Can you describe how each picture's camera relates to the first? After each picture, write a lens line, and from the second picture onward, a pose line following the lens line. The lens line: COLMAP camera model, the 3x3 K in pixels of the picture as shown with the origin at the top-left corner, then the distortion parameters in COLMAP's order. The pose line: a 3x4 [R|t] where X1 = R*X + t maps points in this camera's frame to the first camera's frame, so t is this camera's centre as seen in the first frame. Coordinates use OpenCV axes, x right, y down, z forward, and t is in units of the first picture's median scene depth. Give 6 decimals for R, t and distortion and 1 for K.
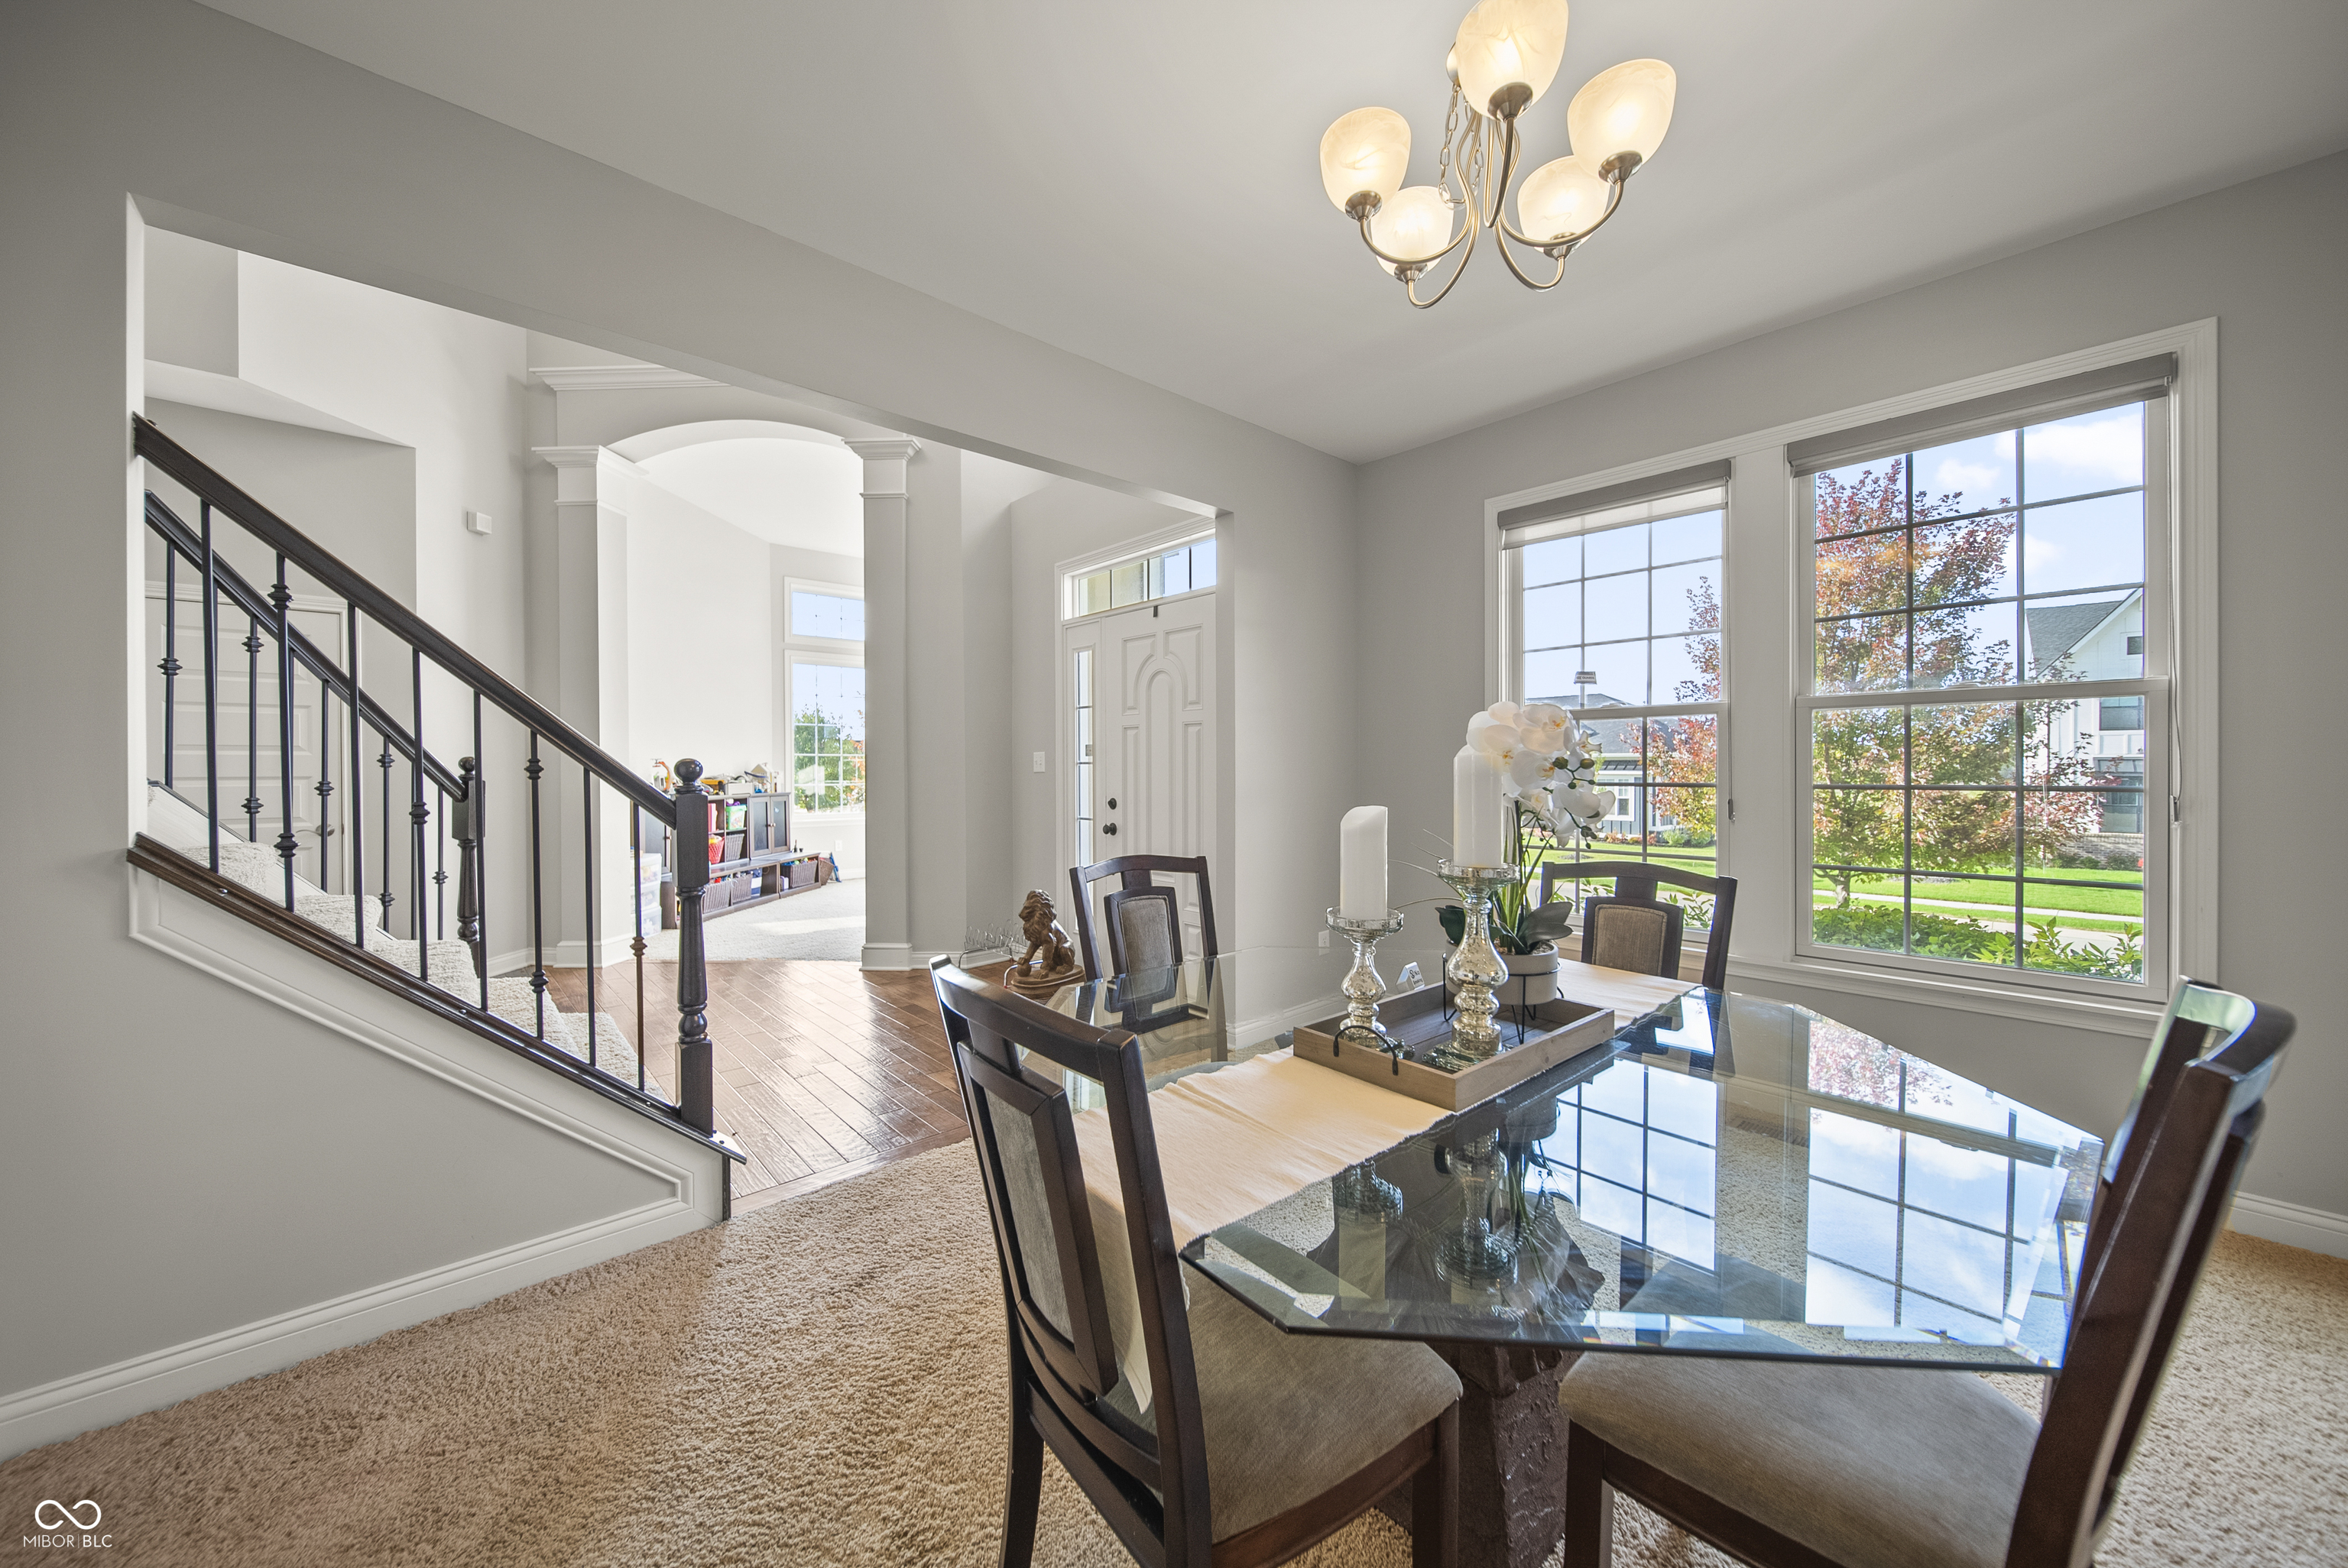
lens RADIAL K [[864.1, 0, 1168.7], [0, 864.1, 780.5], [0, 0, 1]] dist [-0.000422, -0.000229]
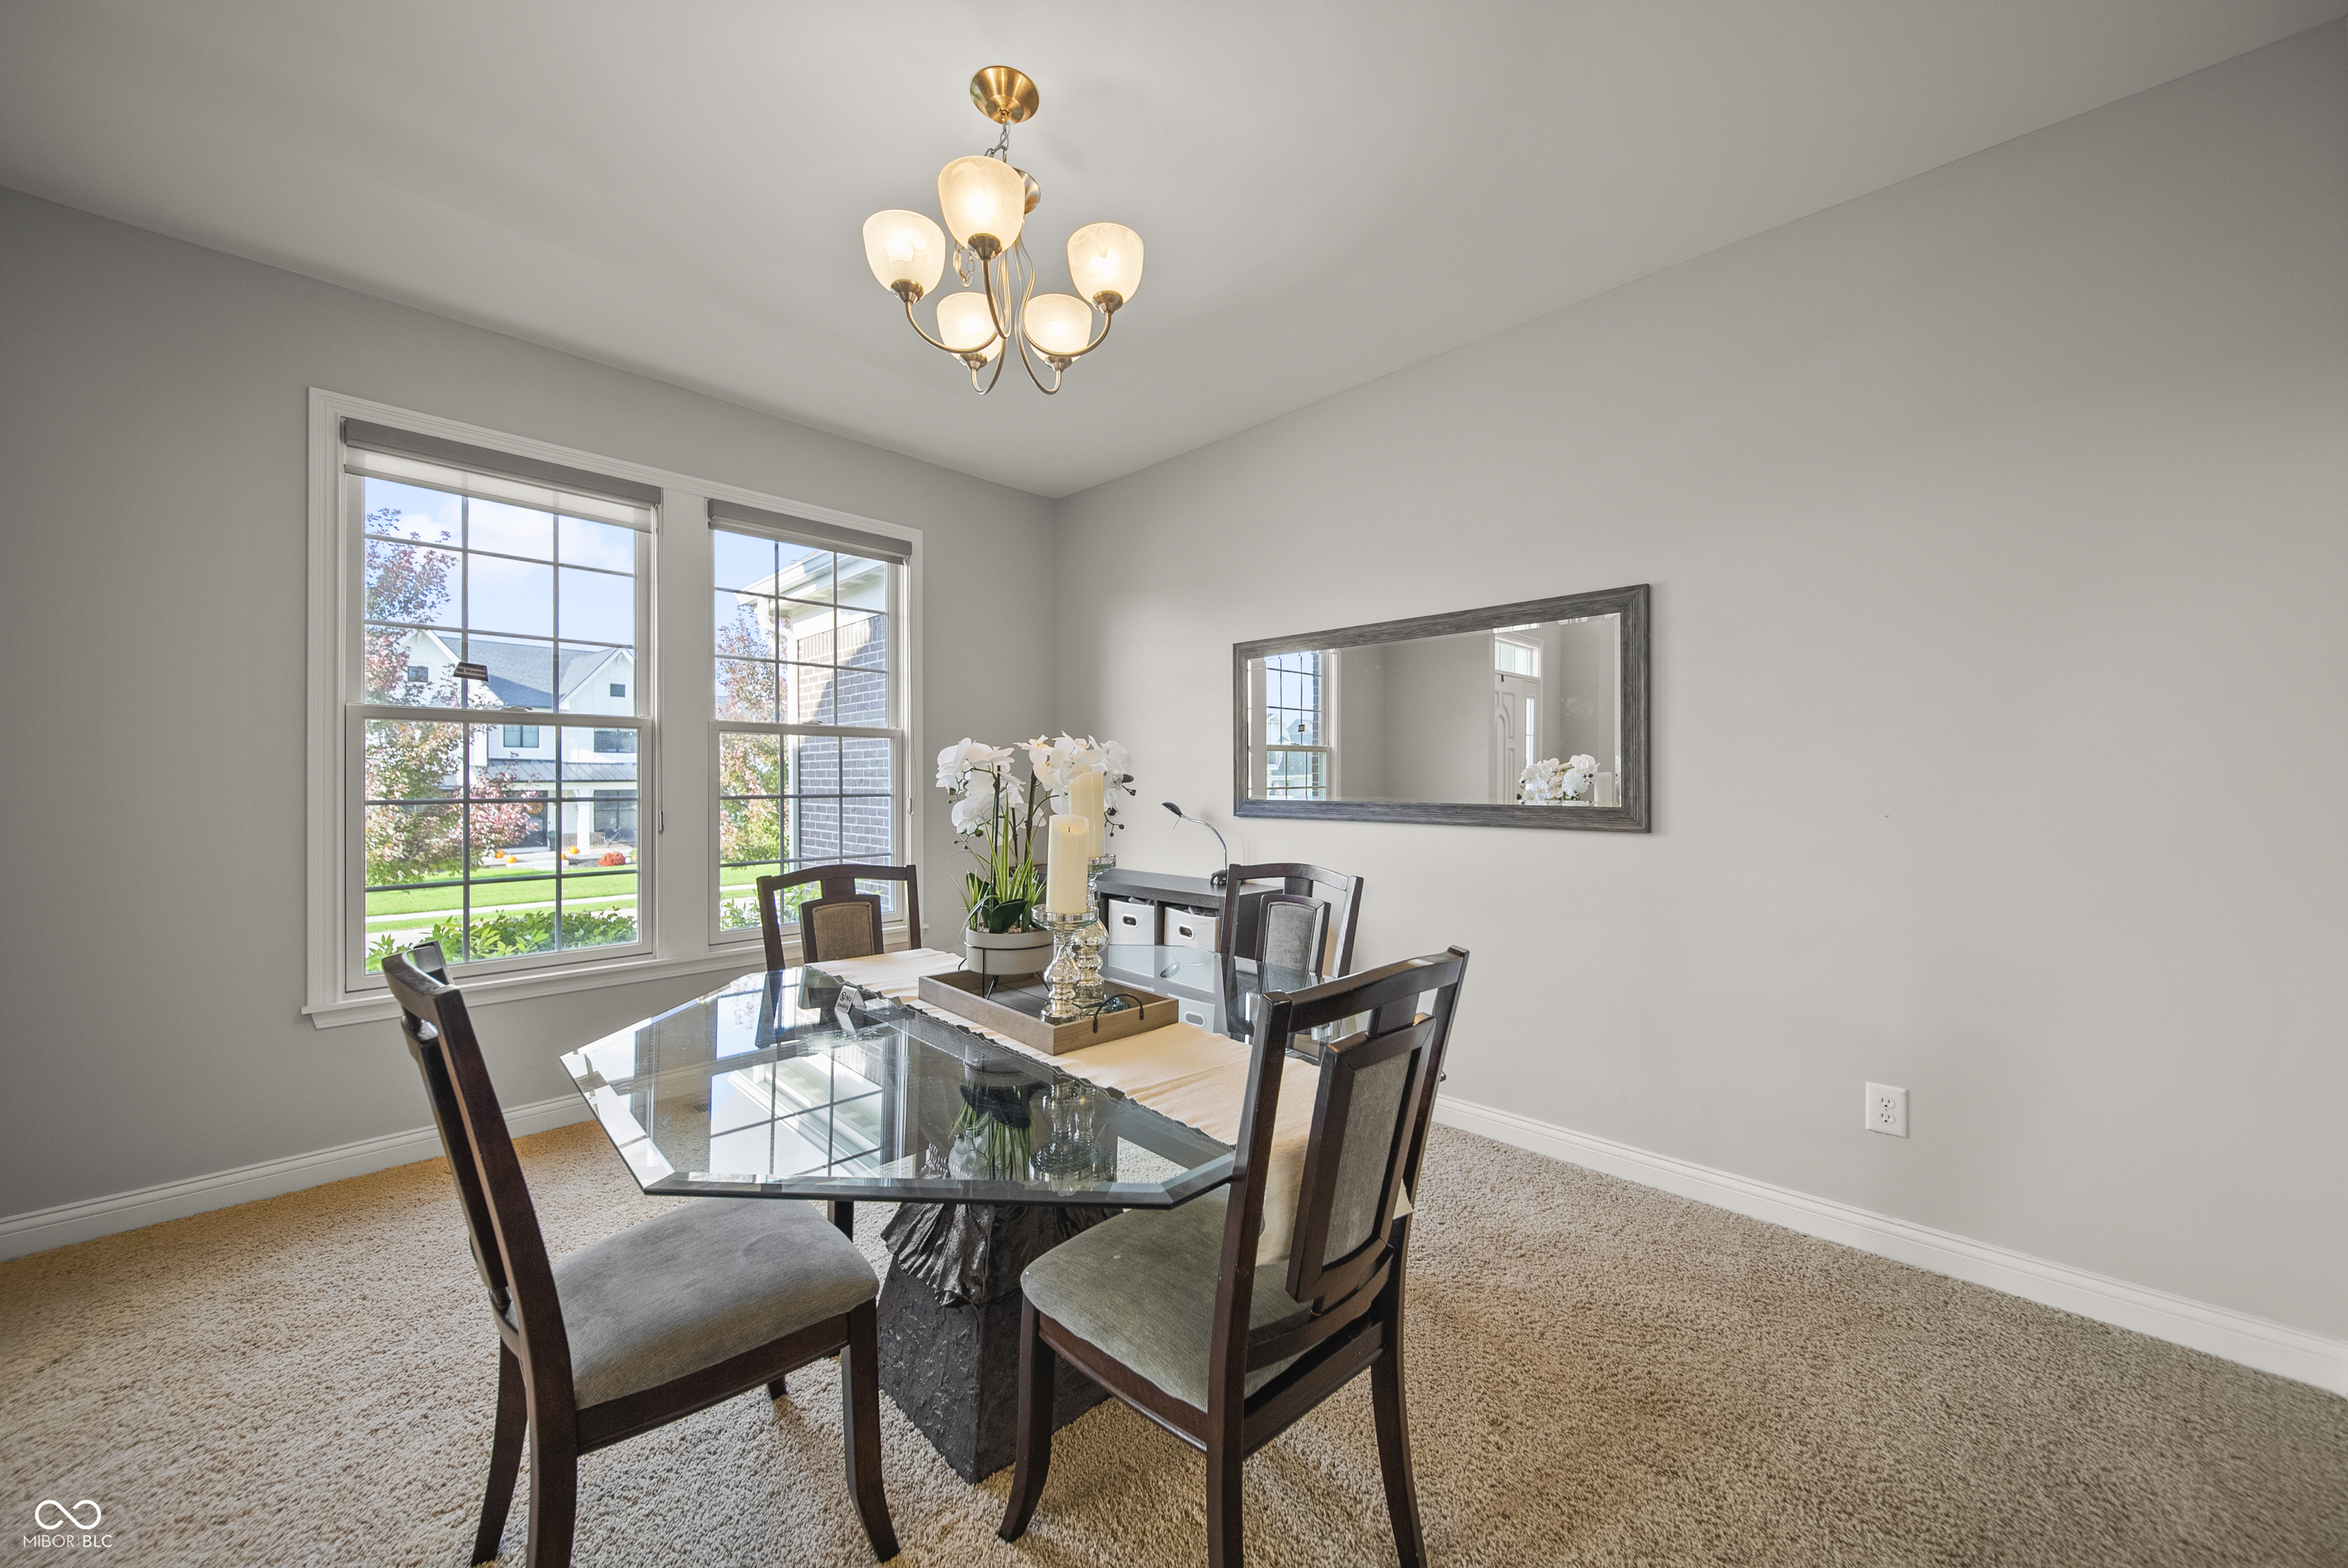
lens RADIAL K [[864.1, 0, 1170.2], [0, 864.1, 781.7], [0, 0, 1]] dist [-0.000422, -0.000229]
pose [[-0.065993, 0.004401, 0.997810, -0.420595], [0.010305, 0.999940, -0.003729, -0.003688], [-0.997767, 0.010036, -0.066034, 0.427706]]
